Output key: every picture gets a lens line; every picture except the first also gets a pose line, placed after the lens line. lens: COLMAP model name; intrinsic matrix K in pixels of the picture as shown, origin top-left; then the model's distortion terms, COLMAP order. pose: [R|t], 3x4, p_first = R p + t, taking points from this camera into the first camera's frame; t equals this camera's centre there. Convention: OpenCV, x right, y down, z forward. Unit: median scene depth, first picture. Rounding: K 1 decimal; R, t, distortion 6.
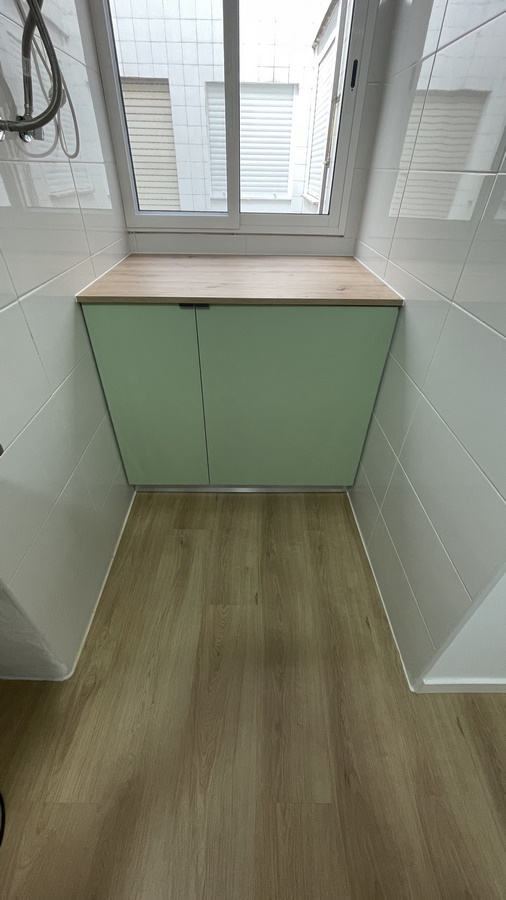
lens RADIAL K [[355.7, 0, 252.2], [0, 355.7, 450.0], [0, 0, 1]] dist [-0.008047, -0.001355]
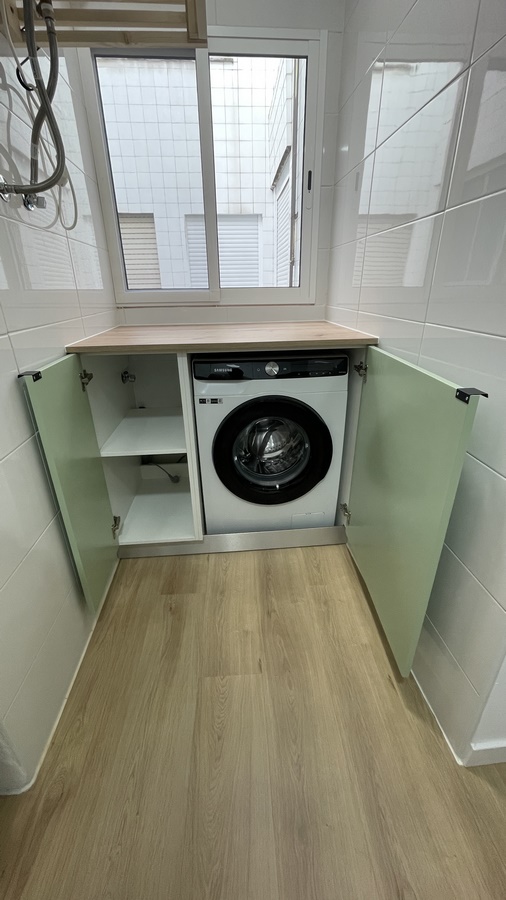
lens RADIAL K [[355.7, 0, 251.9], [0, 355.7, 449.0], [0, 0, 1]] dist [-0.008047, -0.001355]
pose [[0.997329, -0.055645, 0.047322, -0.018730], [0.065383, 0.968898, -0.238665, 0.112027], [-0.032570, 0.241121, 0.969948, 0.043859]]
